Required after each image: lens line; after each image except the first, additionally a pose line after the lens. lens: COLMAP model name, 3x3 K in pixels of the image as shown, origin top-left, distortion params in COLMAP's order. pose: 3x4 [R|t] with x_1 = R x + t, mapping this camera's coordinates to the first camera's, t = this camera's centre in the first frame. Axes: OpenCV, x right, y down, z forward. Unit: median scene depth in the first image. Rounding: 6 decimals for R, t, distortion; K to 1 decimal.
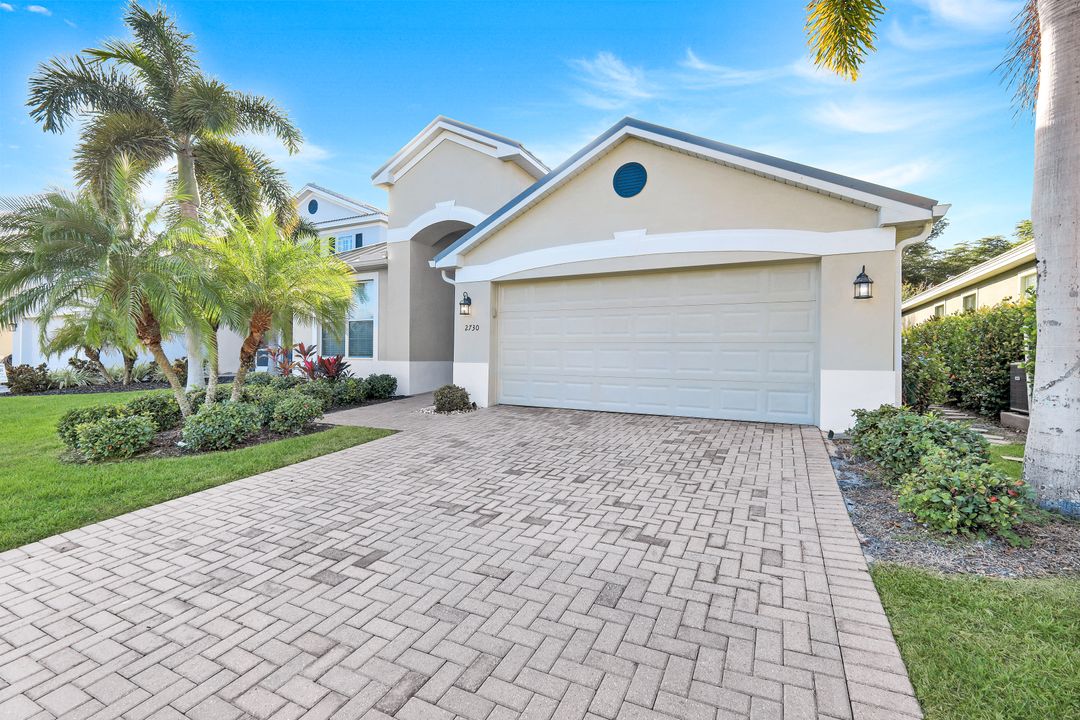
lens RADIAL K [[474.6, 0, 542.6], [0, 474.6, 358.8], [0, 0, 1]] dist [0.002153, 0.000058]
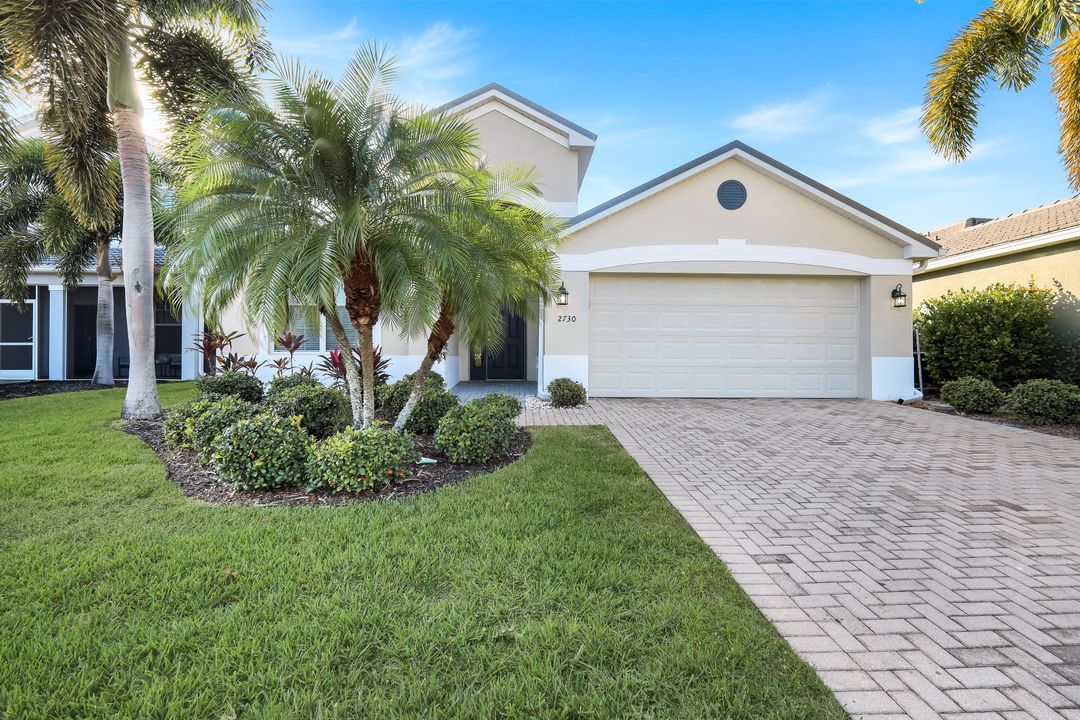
lens RADIAL K [[477.1, 0, 536.6], [0, 477.1, 357.5], [0, 0, 1]] dist [0.004470, 0.001053]
pose [[0.862752, -0.009235, 0.505543, -0.814040], [0.006897, 0.999955, 0.006496, 0.006901], [-0.505581, -0.002118, 0.862777, 0.238102]]
